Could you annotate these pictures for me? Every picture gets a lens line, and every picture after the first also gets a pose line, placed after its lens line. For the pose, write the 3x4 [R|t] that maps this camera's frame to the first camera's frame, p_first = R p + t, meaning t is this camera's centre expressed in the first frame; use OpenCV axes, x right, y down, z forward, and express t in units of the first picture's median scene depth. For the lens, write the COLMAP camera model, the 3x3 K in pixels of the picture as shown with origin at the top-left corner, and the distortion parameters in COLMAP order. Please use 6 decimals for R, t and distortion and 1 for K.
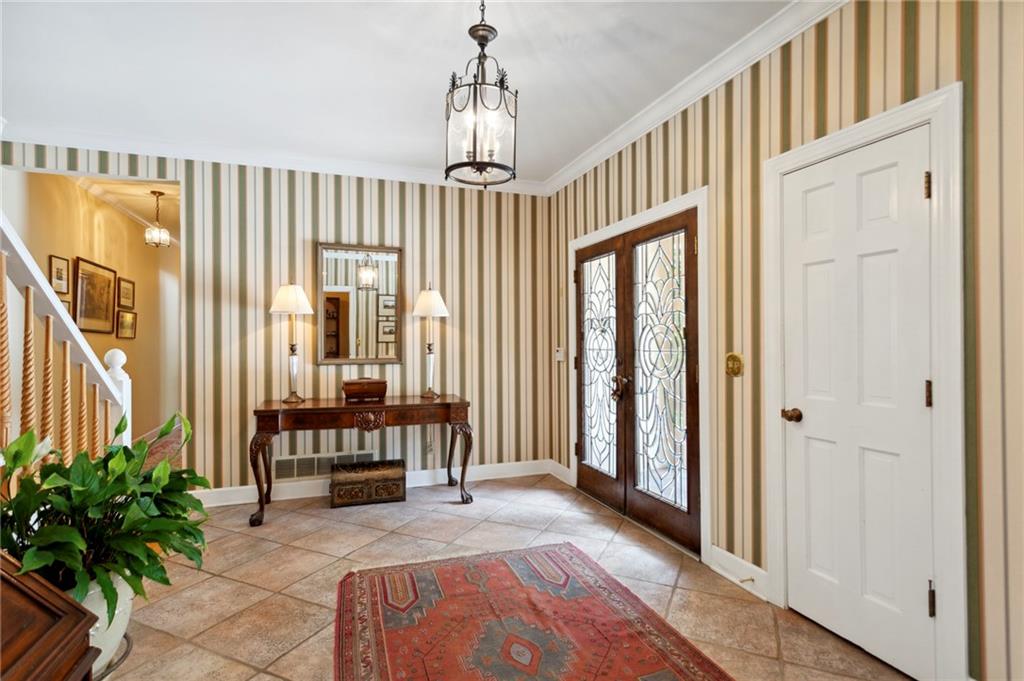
lens RADIAL K [[497.1, 0, 513.5], [0, 497.1, 338.9], [0, 0, 1]] dist [0.004978, 0.000018]
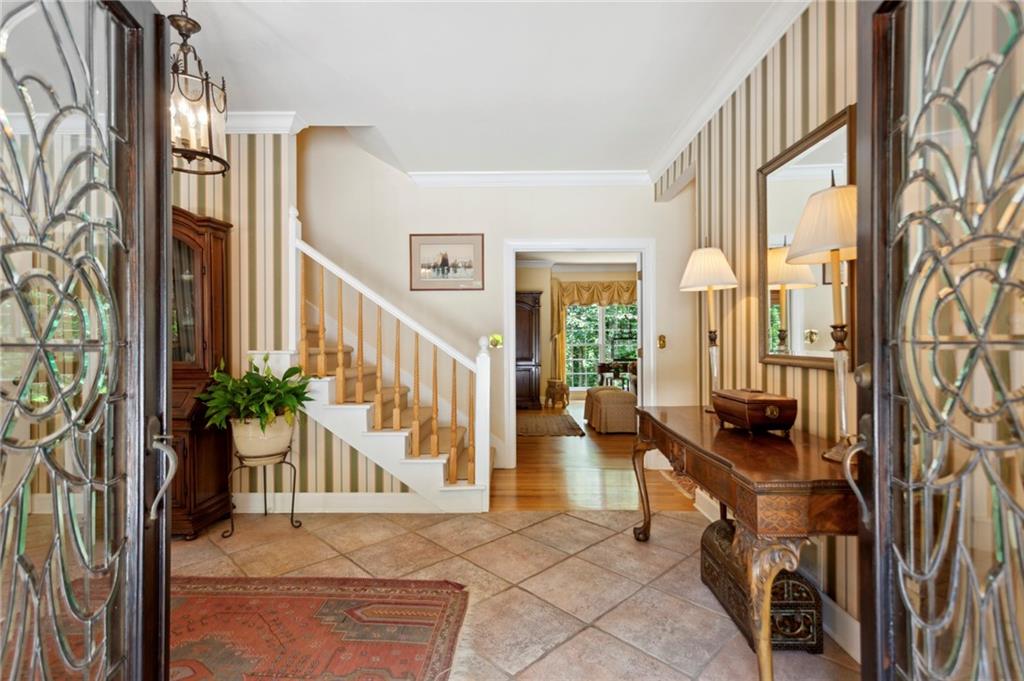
lens RADIAL K [[497.1, 0, 514.8], [0, 497.1, 342.6], [0, 0, 1]] dist [0.004978, 0.000018]
pose [[-0.360100, 0.008472, -0.932875, 0.447589], [0.002700, 0.999964, 0.008039, 0.032082], [0.932910, 0.000376, -0.360110, 1.373396]]
